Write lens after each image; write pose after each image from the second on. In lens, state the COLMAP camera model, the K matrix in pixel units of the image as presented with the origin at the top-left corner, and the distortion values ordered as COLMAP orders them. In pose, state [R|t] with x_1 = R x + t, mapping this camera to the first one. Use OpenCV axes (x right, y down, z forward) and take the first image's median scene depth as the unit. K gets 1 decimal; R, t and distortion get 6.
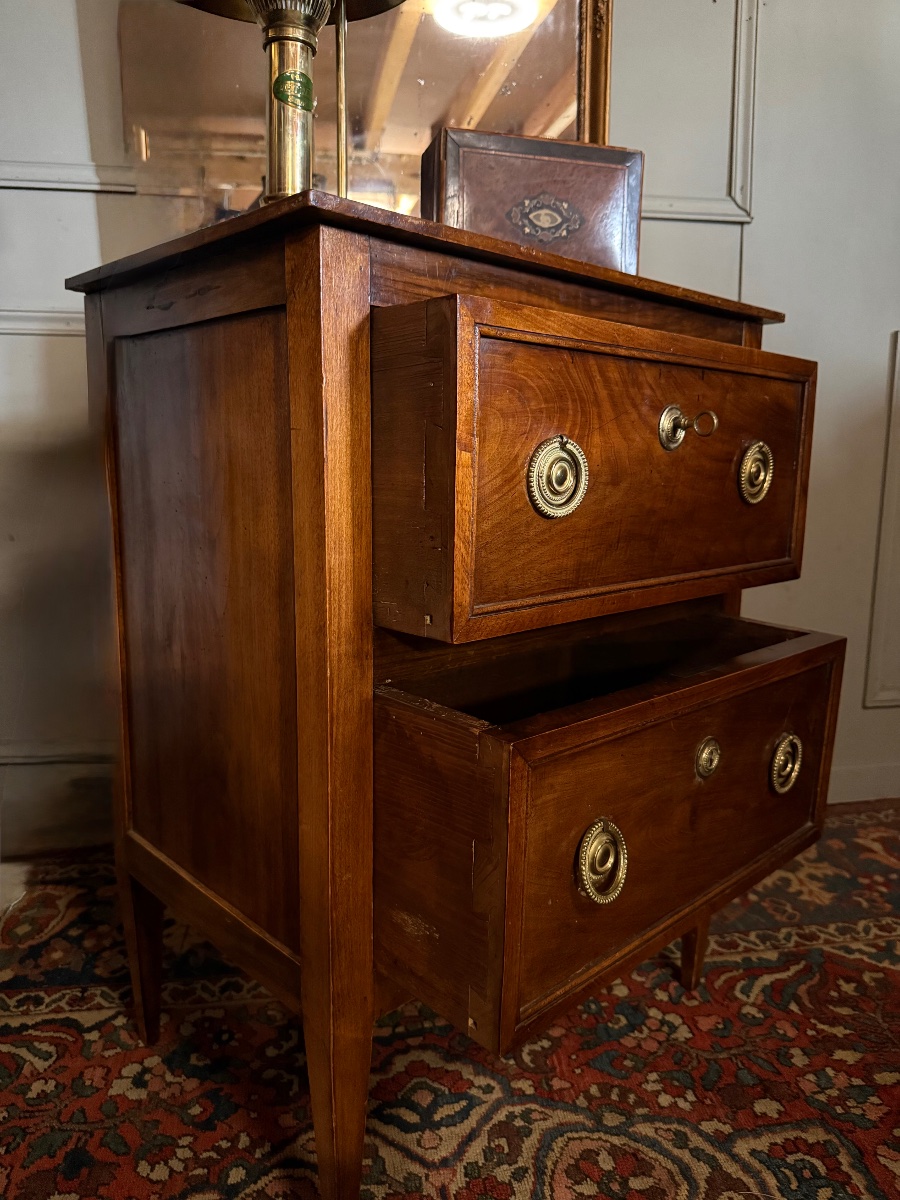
lens RADIAL K [[873.8, 0, 450.0], [0, 873.8, 600.0], [0, 0, 1]] dist [-0.012689, -0.002118]
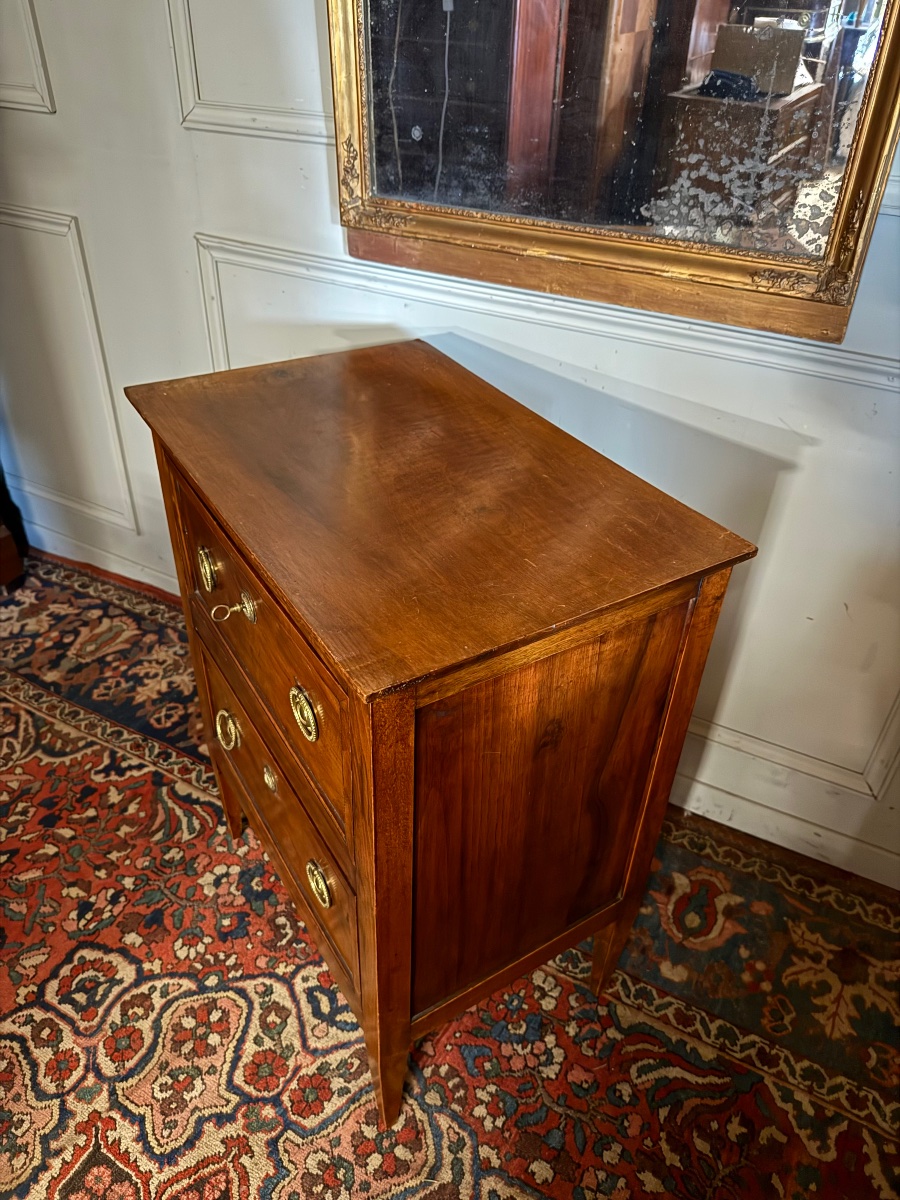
lens RADIAL K [[865.5, 0, 450.0], [0, 865.5, 600.0], [0, 0, 1]] dist [-0.008656, -0.006020]
pose [[0.784634, 0.380652, -0.489339, 0.545917], [-0.128879, 0.872216, 0.471837, -0.684985], [0.606415, -0.307154, 0.733428, 0.260318]]
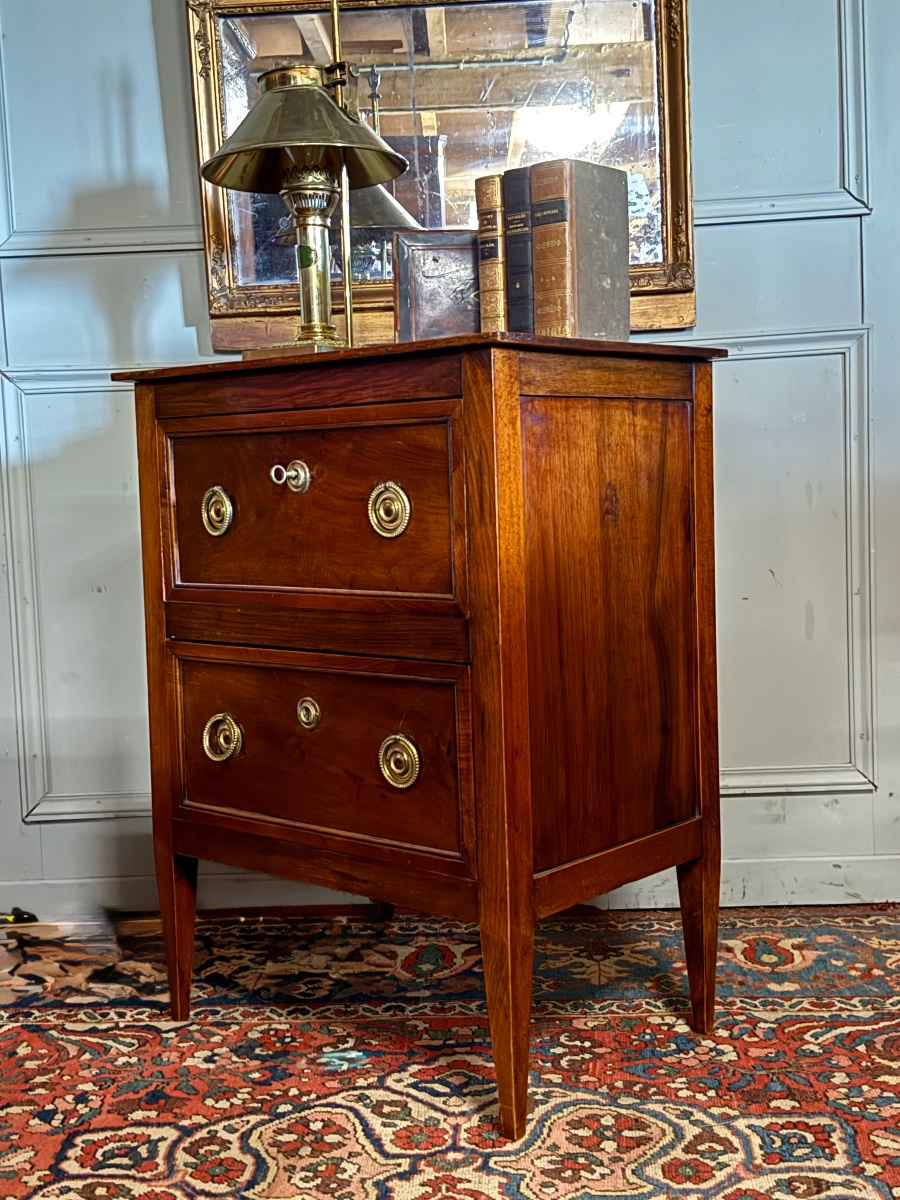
lens RADIAL K [[1473.7, 0, 450.0], [0, 1473.7, 600.0], [0, 0, 1]] dist [0.232628, -0.584771]
pose [[0.978988, -0.027371, -0.202075, 0.349292], [0.010142, 0.996260, -0.085806, 0.134617], [0.203668, 0.081954, 0.975604, -0.863042]]
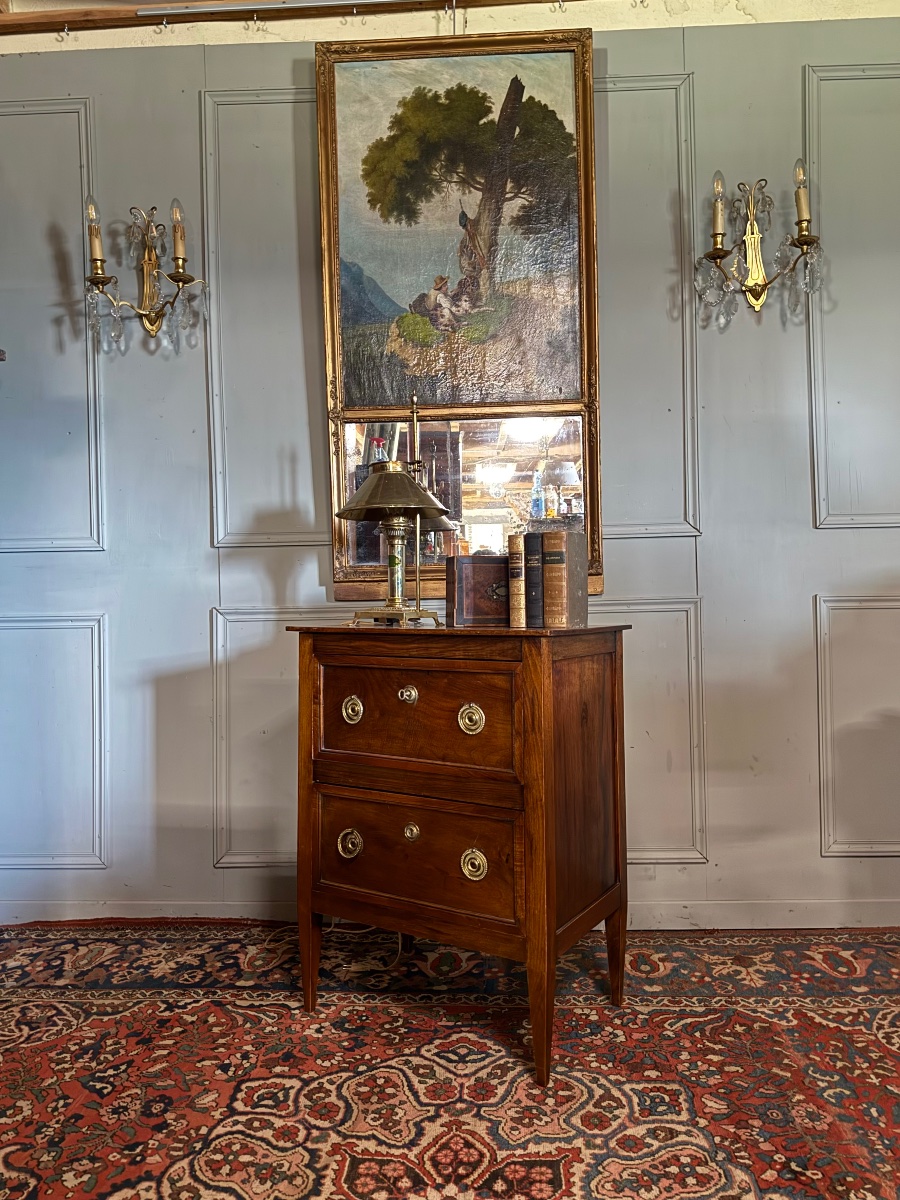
lens RADIAL K [[880.2, 0, 450.9], [0, 880.2, 574.7], [0, 0, 1]] dist [0.002951, -0.001770]
pose [[0.977453, -0.027673, -0.209331, 0.362612], [-0.014501, 0.980237, -0.197296, -0.054615], [0.210654, 0.195883, 0.957734, -0.998125]]
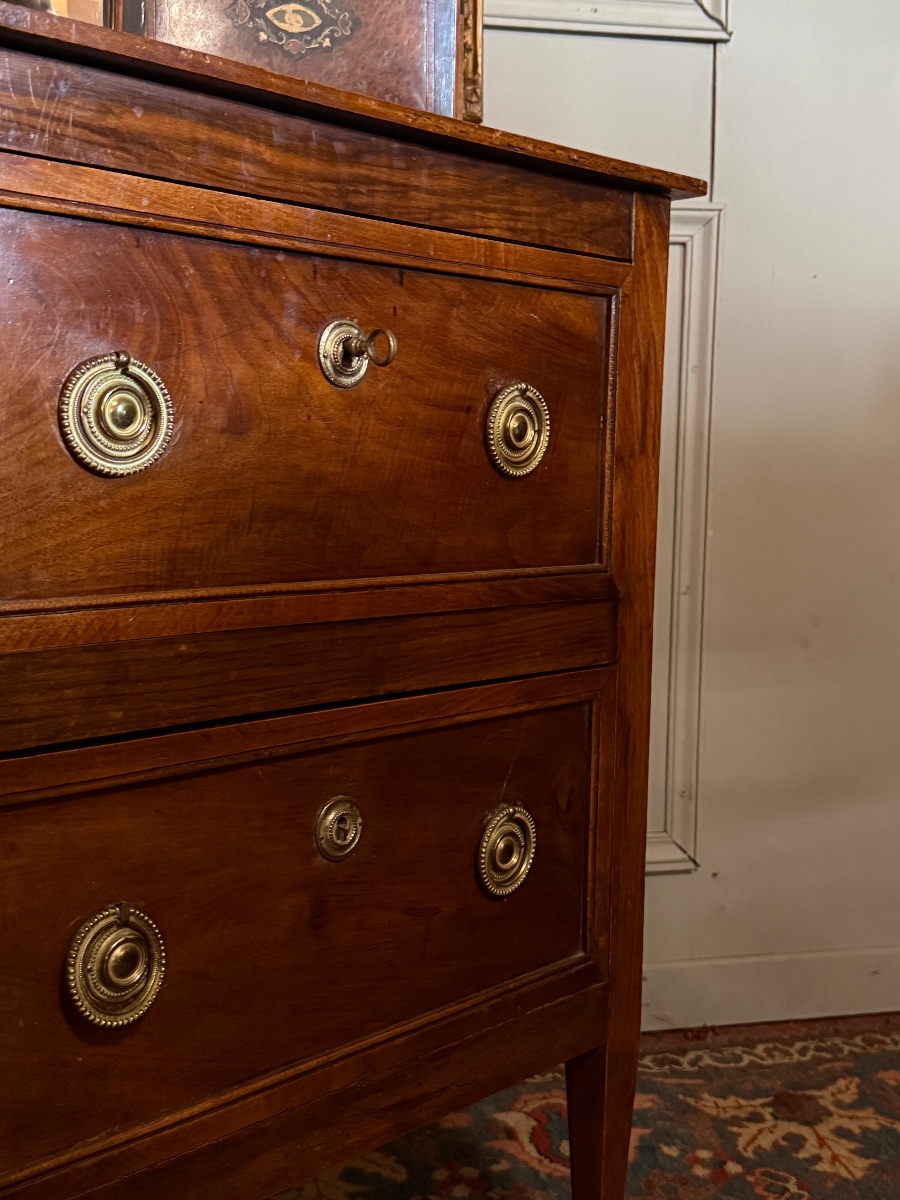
lens RADIAL K [[1473.7, 0, 450.0], [0, 1473.7, 600.0], [0, 0, 1]] dist [0.232628, -0.584771]
pose [[0.998959, 0.001174, 0.045611, 0.160330], [0.001633, 0.998108, -0.061460, 0.033674], [-0.045597, 0.061470, 0.997067, -0.032160]]
